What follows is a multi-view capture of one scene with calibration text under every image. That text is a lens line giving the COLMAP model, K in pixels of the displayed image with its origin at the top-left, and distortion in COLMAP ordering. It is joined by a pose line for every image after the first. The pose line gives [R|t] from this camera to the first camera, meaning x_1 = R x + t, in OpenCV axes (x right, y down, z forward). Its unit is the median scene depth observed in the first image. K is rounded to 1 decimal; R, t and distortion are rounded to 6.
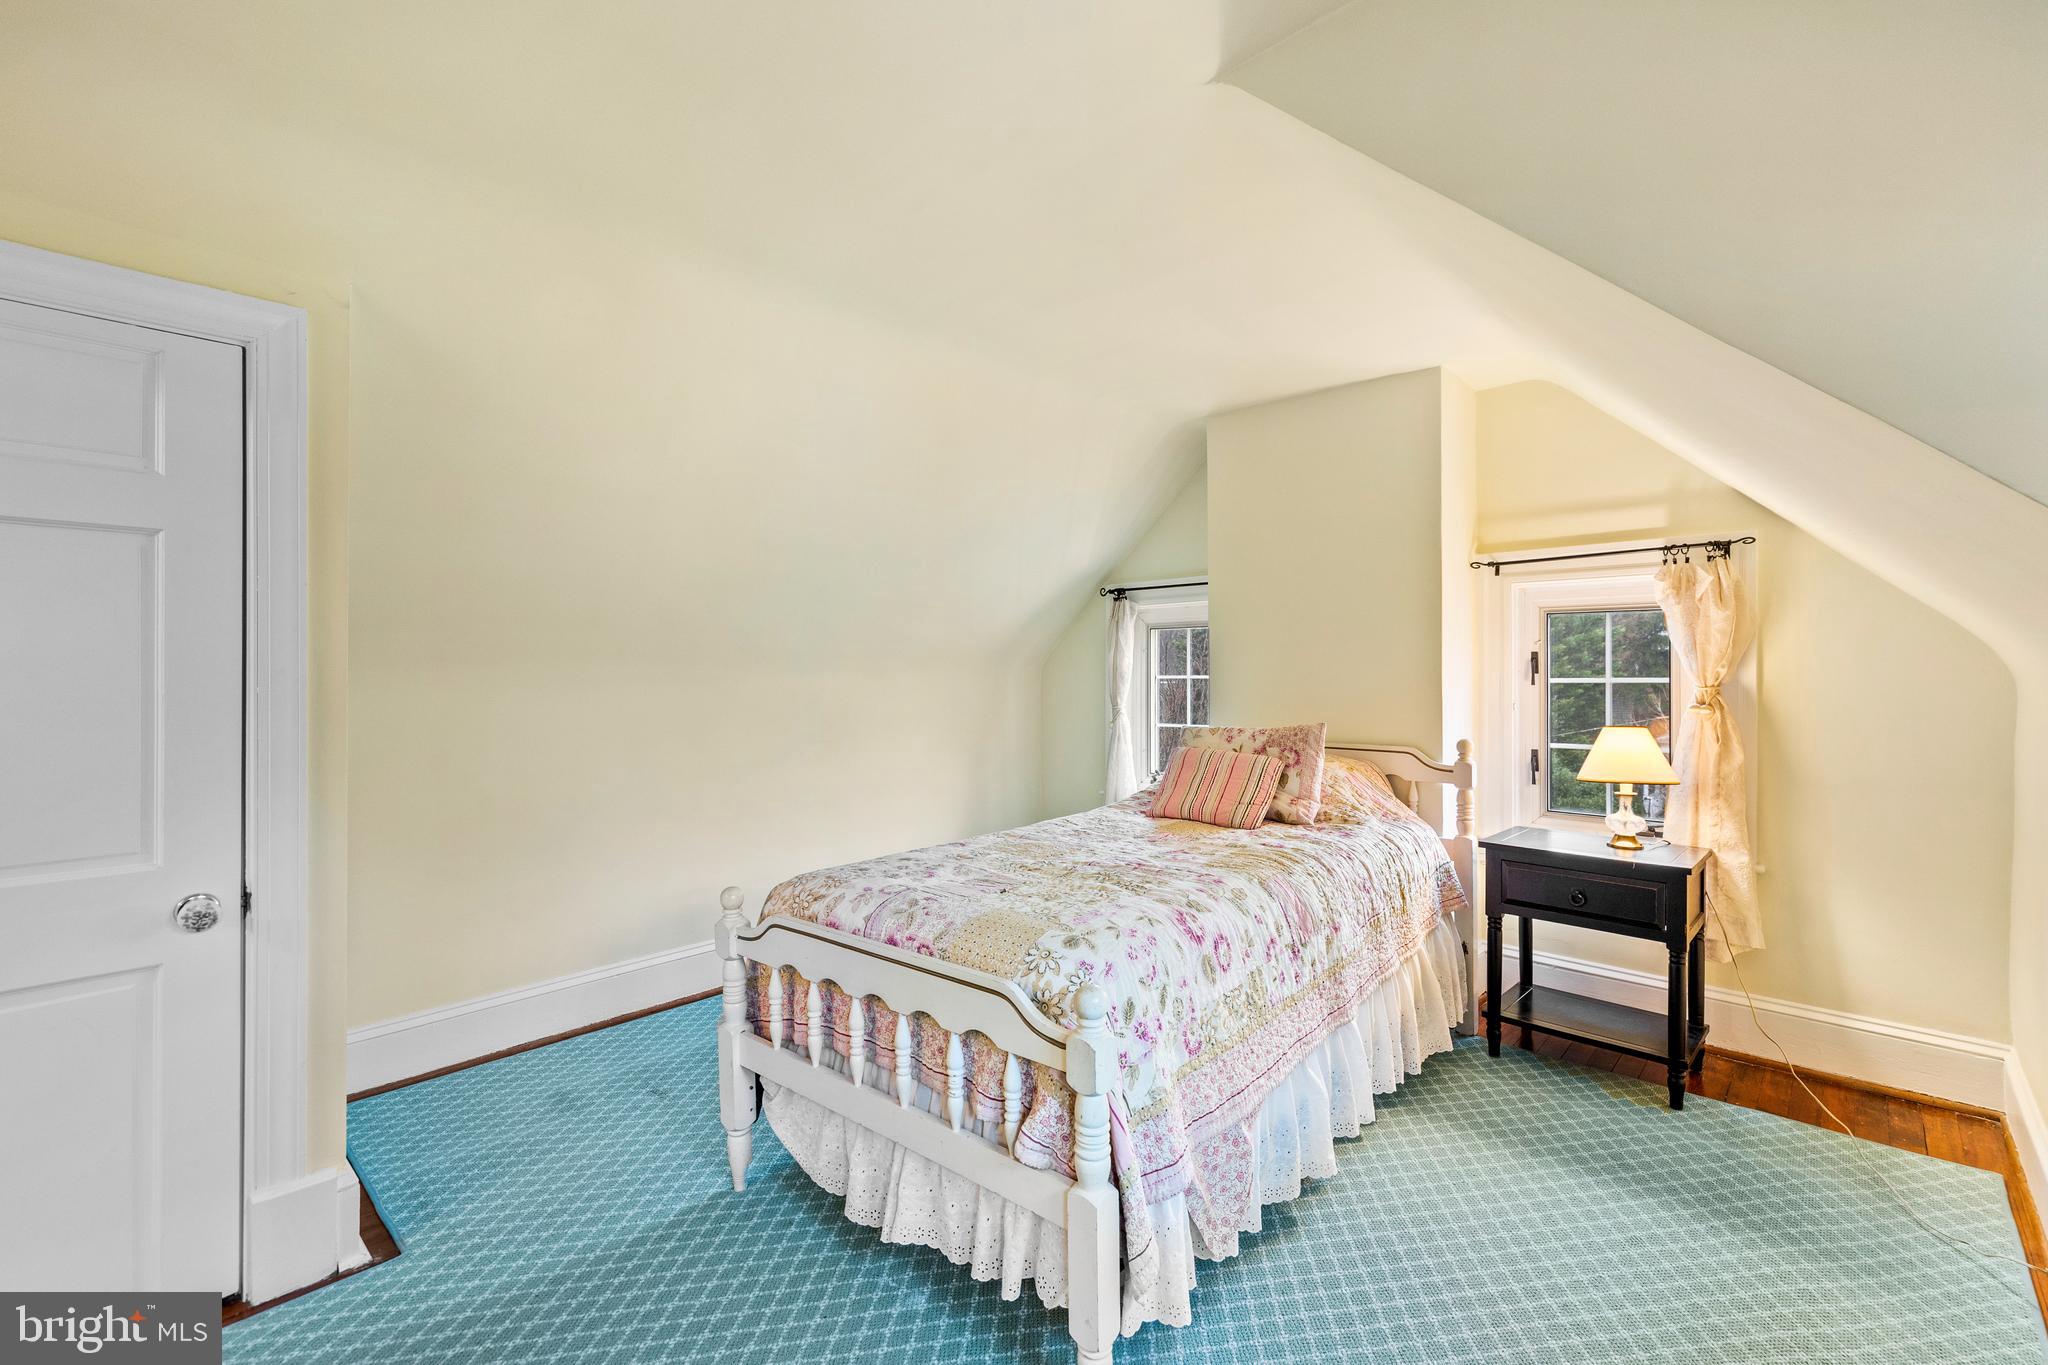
lens RADIAL K [[889.4, 0, 1018.9], [0, 889.4, 677.3], [0, 0, 1]] dist [0.001308, 0.000241]
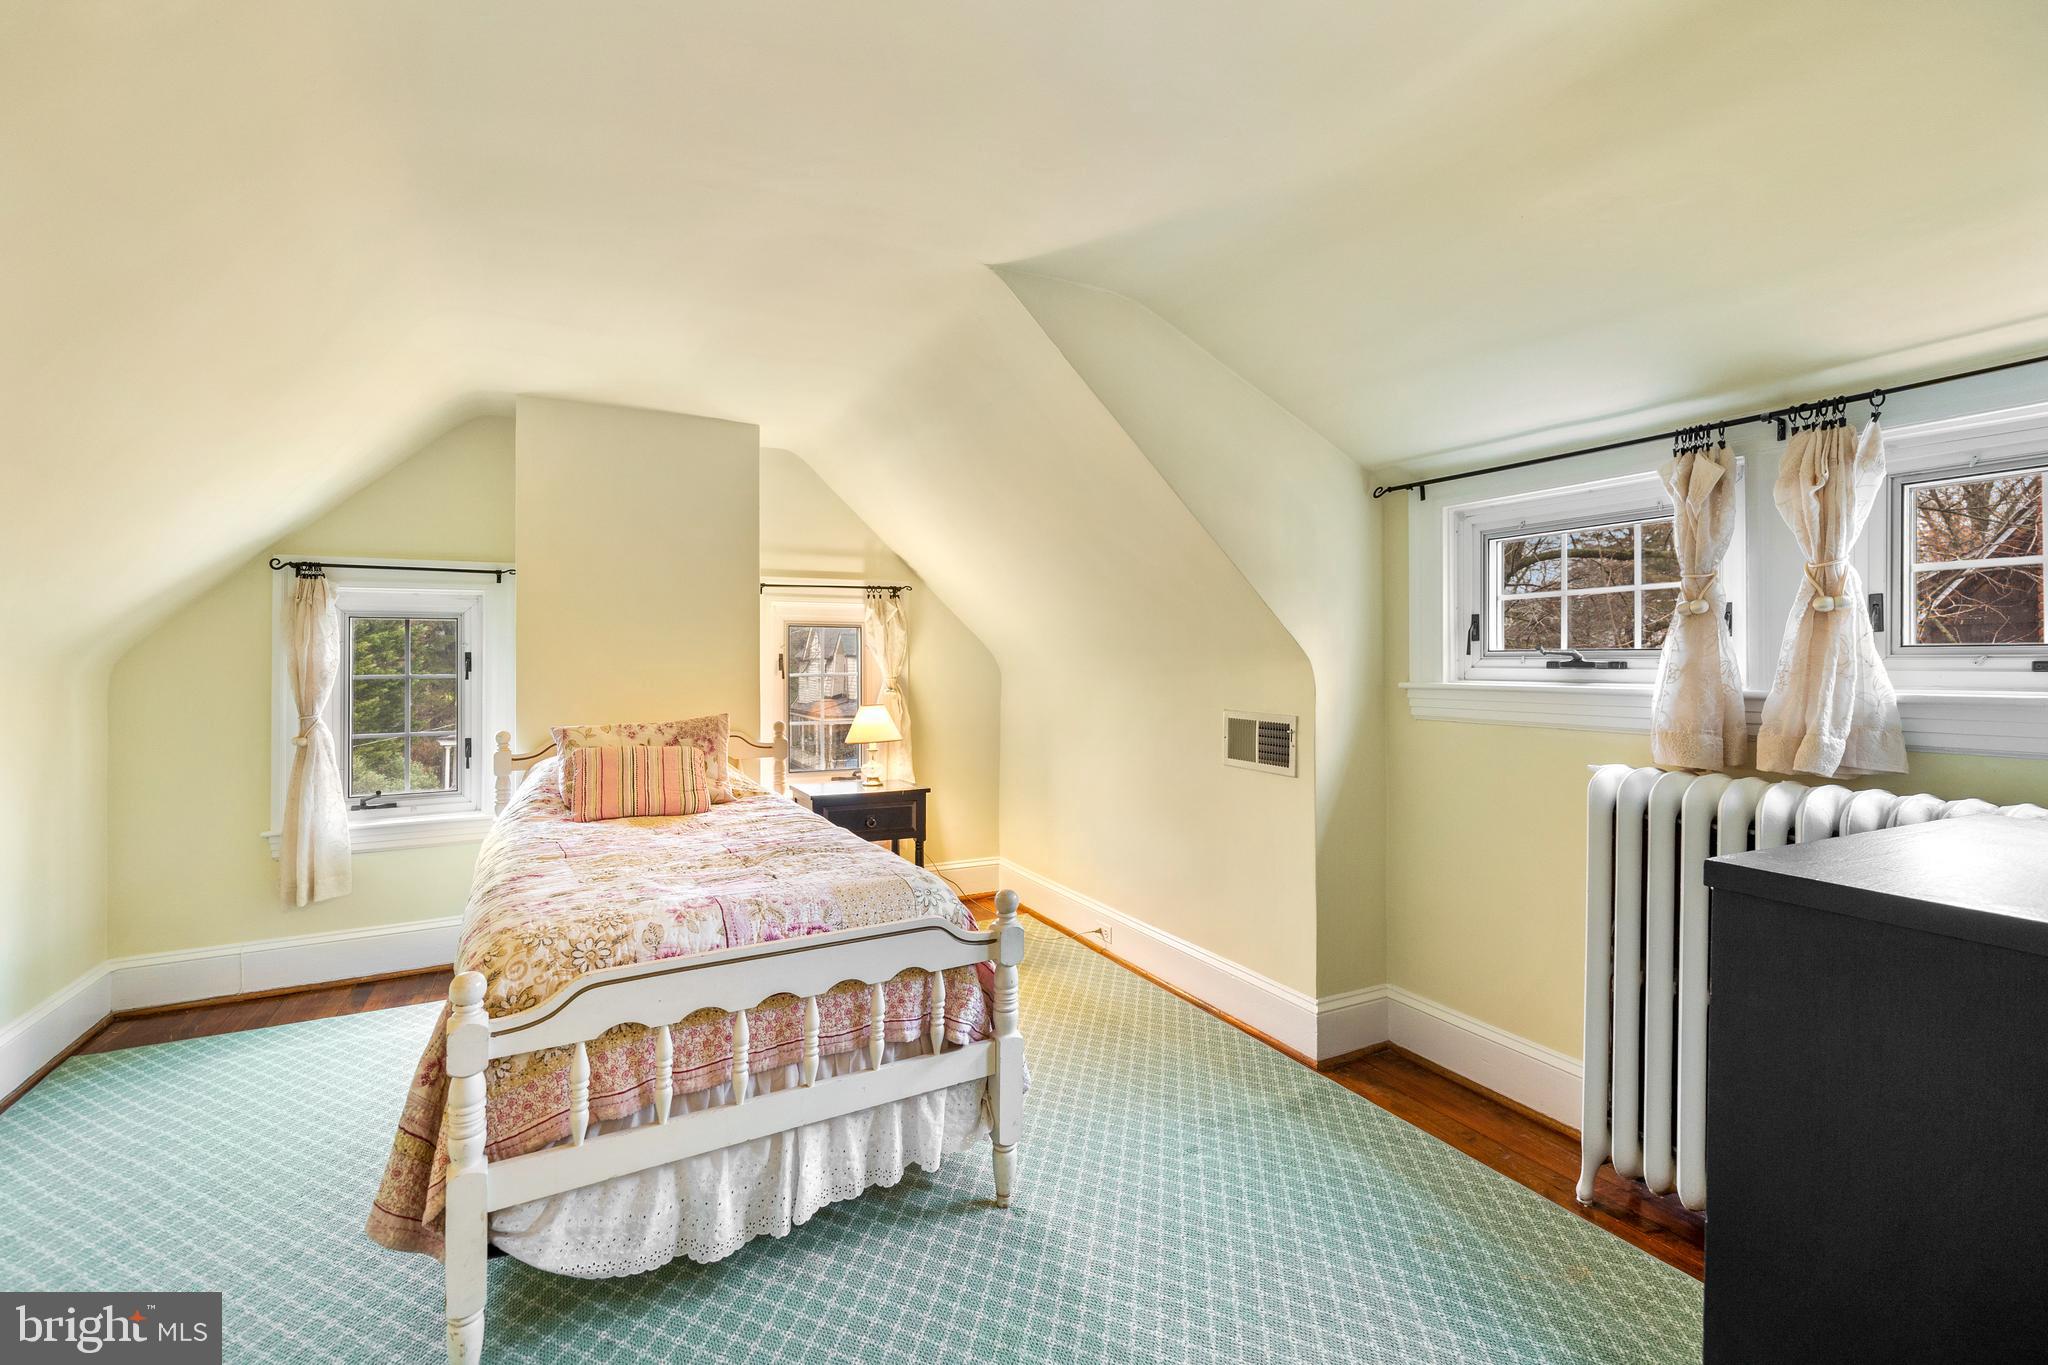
lens RADIAL K [[889.4, 0, 1018.9], [0, 889.4, 677.3], [0, 0, 1]] dist [0.001308, 0.000241]
pose [[0.335715, -0.010034, 0.941910, -0.600808], [0.009195, 0.999931, 0.007374, -0.000657], [-0.941919, 0.006185, 0.335784, 0.245070]]
